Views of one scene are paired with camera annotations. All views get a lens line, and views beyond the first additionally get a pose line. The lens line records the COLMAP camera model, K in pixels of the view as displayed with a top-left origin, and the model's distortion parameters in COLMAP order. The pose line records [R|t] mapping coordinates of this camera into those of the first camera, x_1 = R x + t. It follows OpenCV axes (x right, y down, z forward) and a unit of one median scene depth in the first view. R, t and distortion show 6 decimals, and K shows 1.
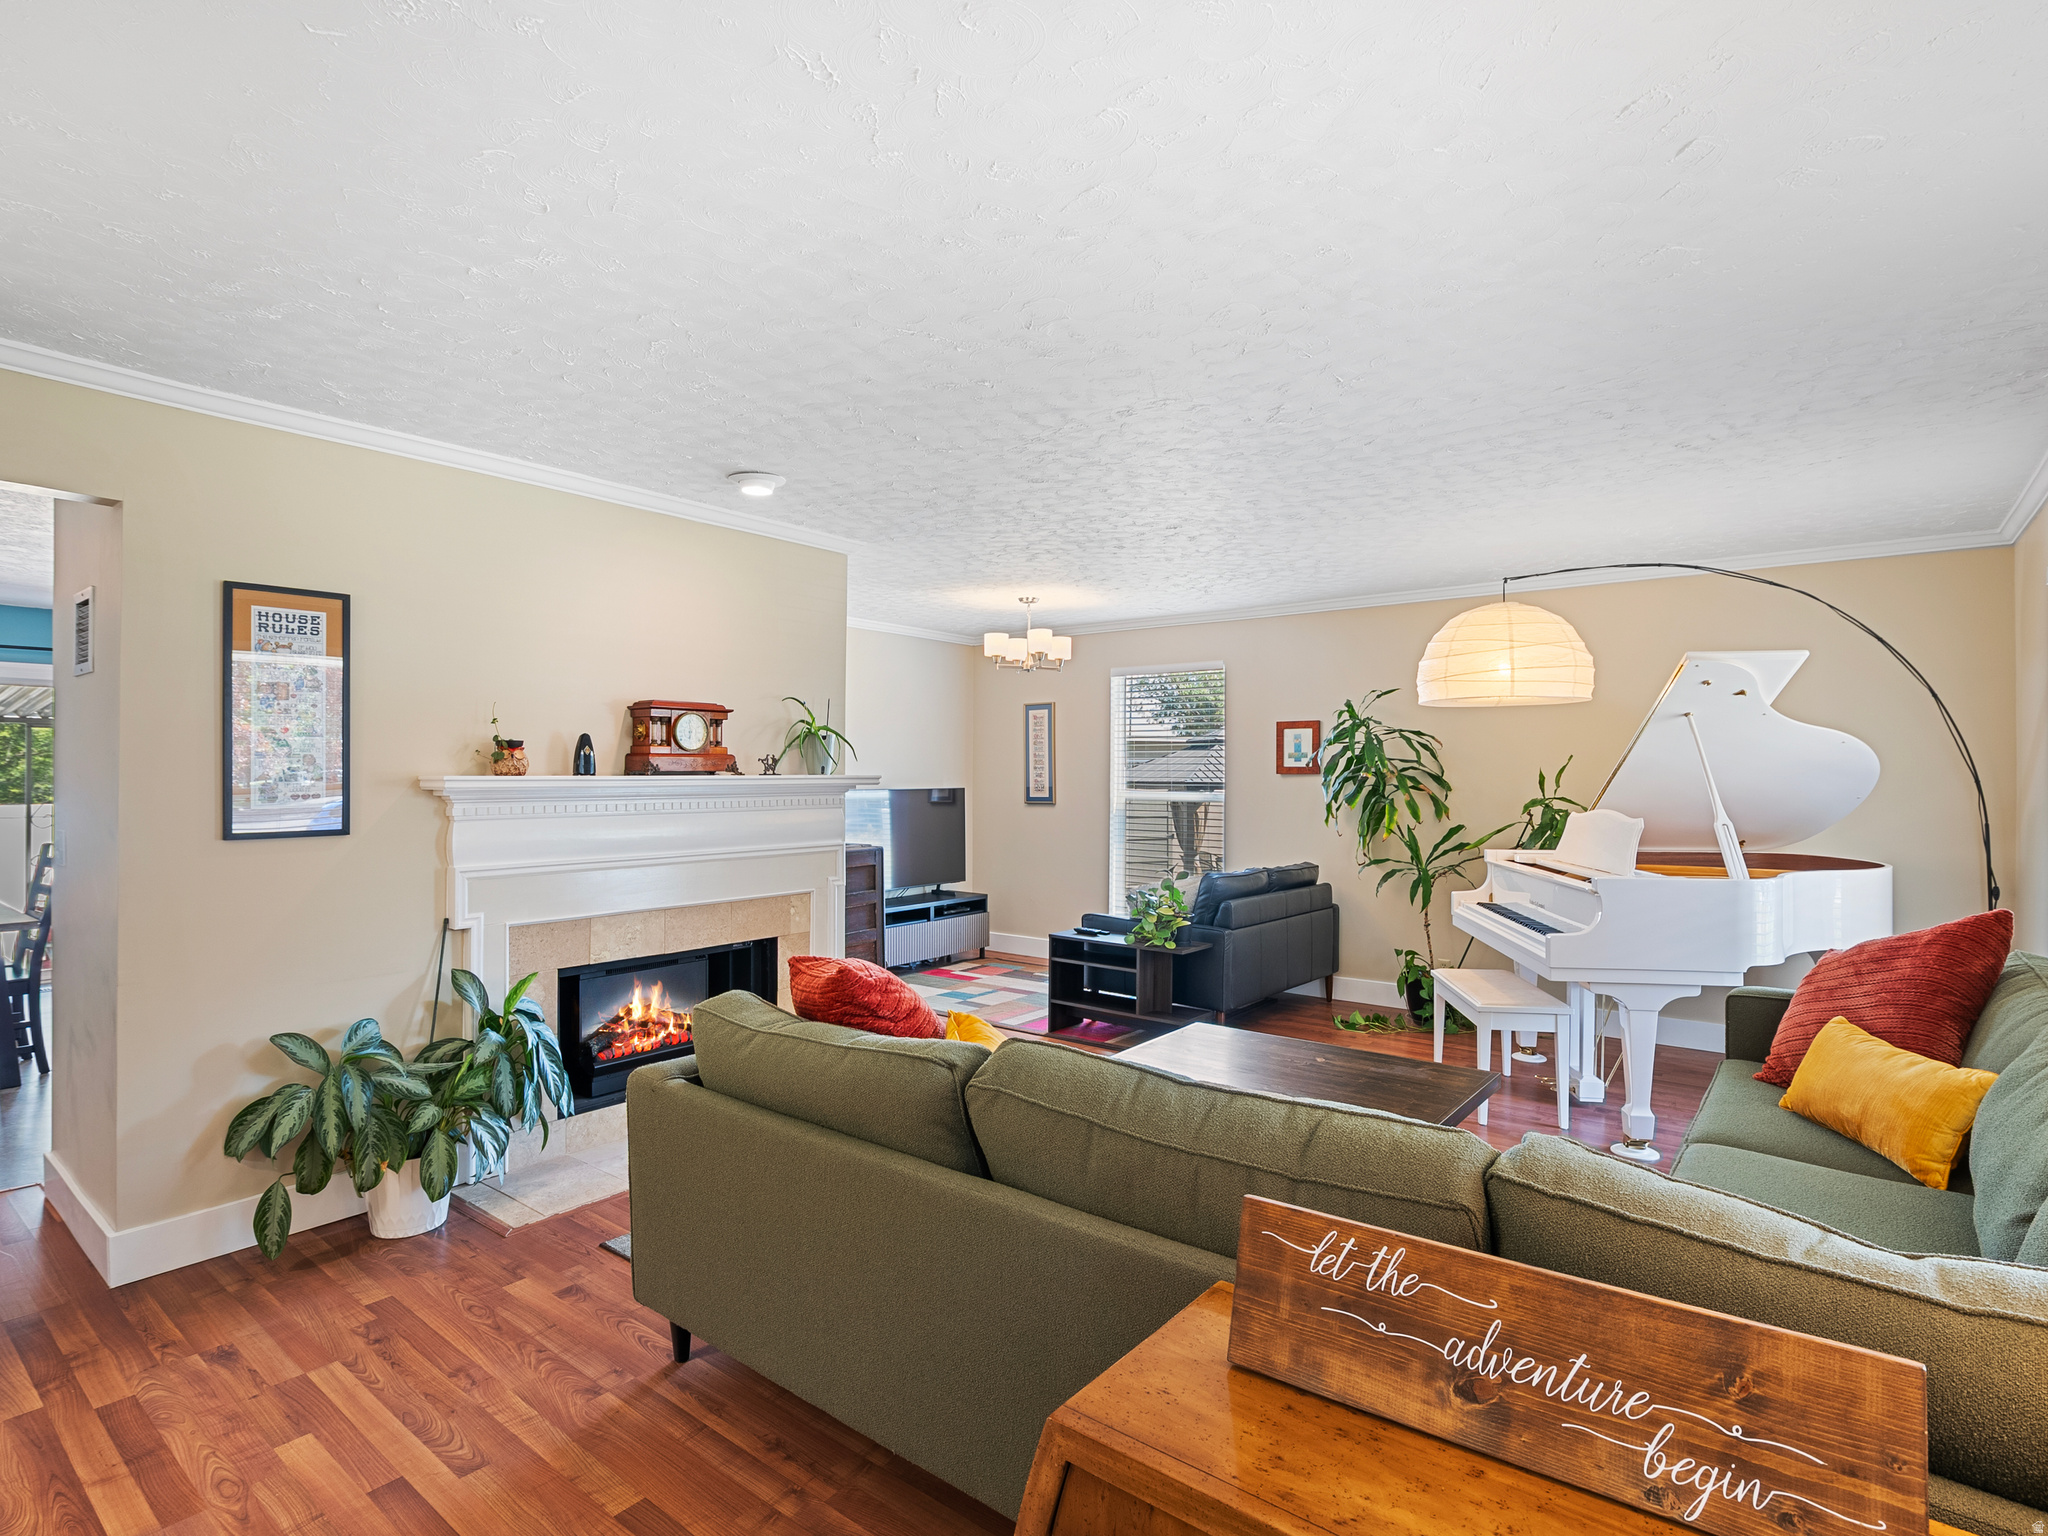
lens RADIAL K [[1046.0, 0, 1022.4], [0, 1046.0, 784.2], [0, 0, 1]] dist [-0.001560, 0.000239]
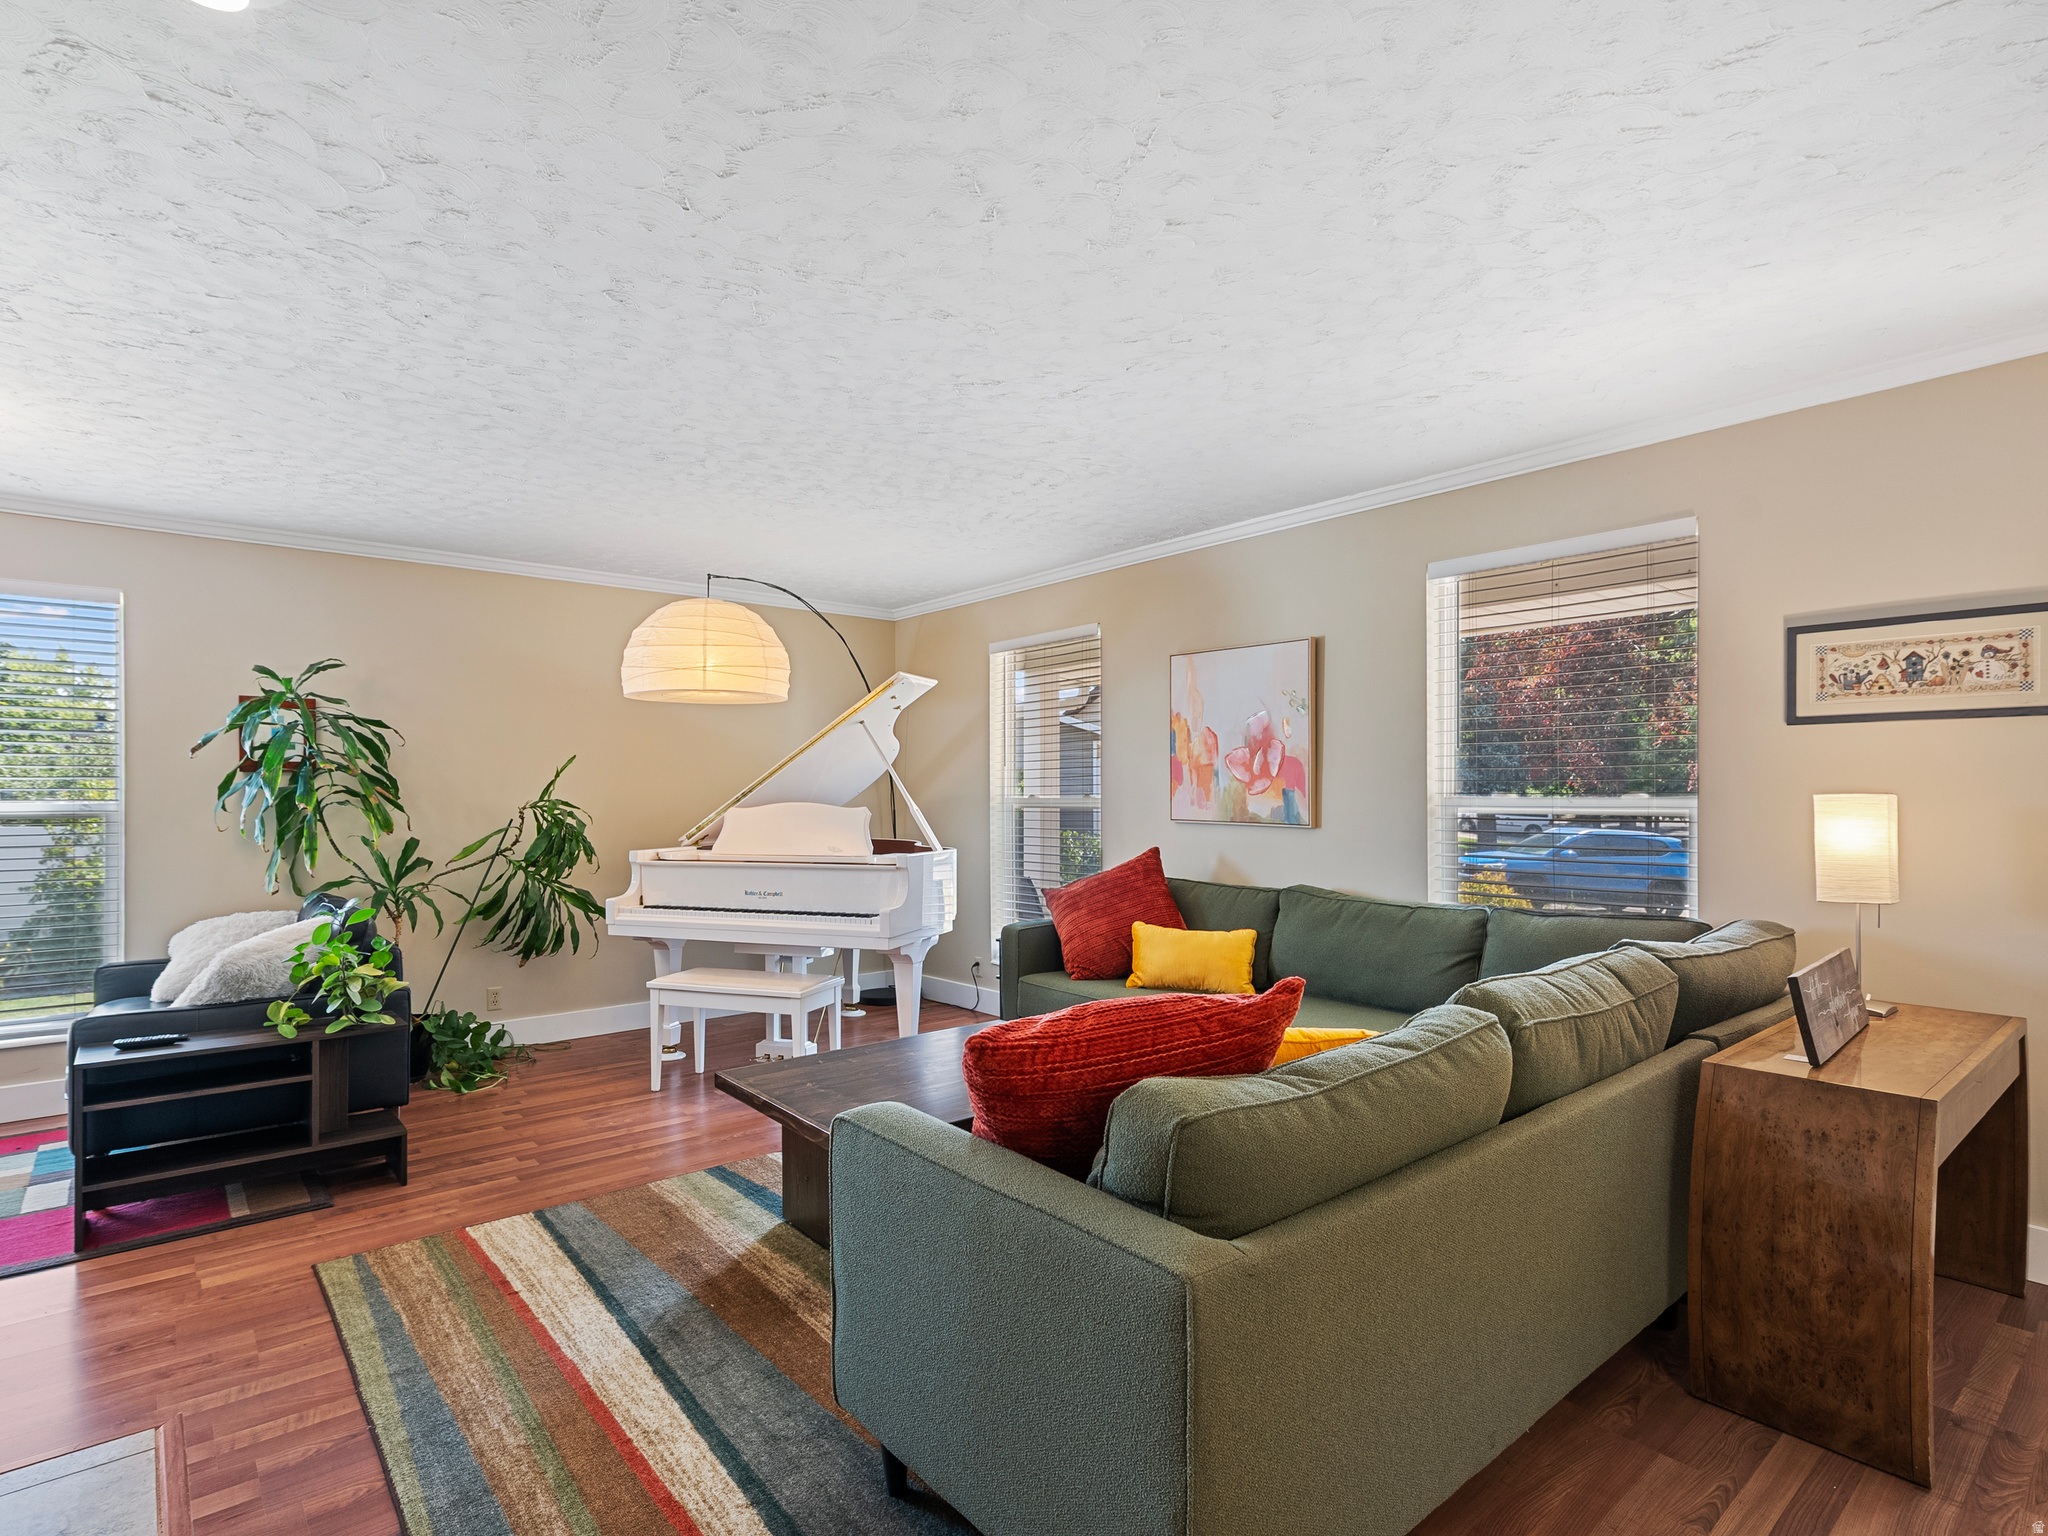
lens RADIAL K [[1046.0, 0, 1022.4], [0, 1046.0, 784.2], [0, 0, 1]] dist [-0.001560, 0.000239]
pose [[0.195167, 0.000461, 0.980770, -0.422533], [0.003706, 0.999992, -0.001207, 0.007194], [-0.980763, 0.003871, 0.195164, 0.469762]]
